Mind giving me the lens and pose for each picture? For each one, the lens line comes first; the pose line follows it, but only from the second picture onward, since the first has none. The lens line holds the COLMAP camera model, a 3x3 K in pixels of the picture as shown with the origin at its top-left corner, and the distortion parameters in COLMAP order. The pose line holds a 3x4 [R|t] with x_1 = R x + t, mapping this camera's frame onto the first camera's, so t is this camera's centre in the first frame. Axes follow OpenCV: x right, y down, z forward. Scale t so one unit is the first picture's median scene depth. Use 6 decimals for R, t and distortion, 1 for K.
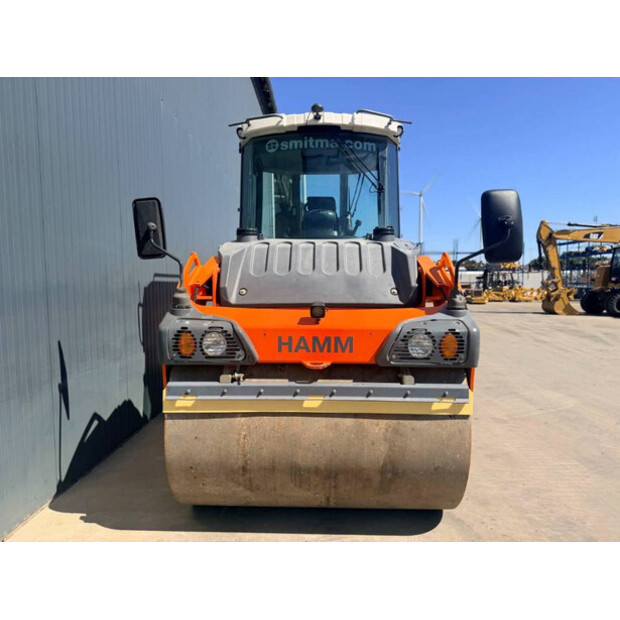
lens RADIAL K [[459.2, 0, 310.5], [0, 459.2, 312.3], [0, 0, 1]] dist [-0.000108, -0.004202]
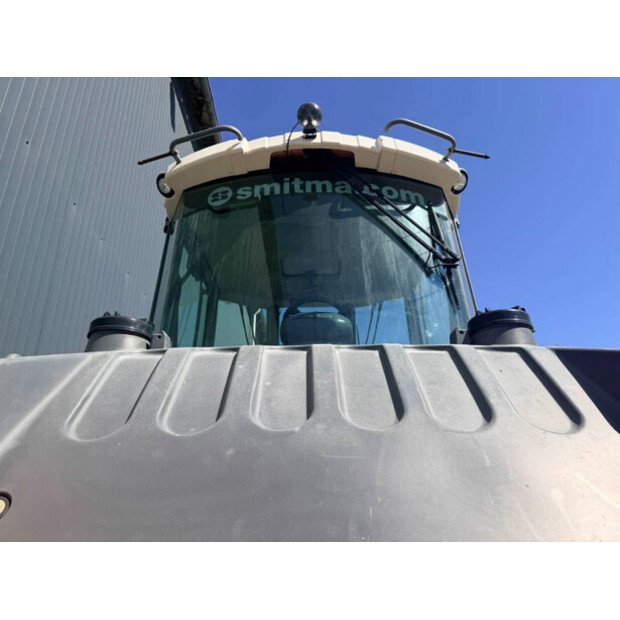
lens RADIAL K [[459.2, 0, 310.5], [0, 459.2, 312.3], [0, 0, 1]] dist [-0.000108, -0.004202]
pose [[0.999455, -0.001511, 0.032979, -0.000960], [0.015946, 0.896784, -0.442181, -0.023162], [-0.028907, 0.442466, 0.896319, 0.611006]]
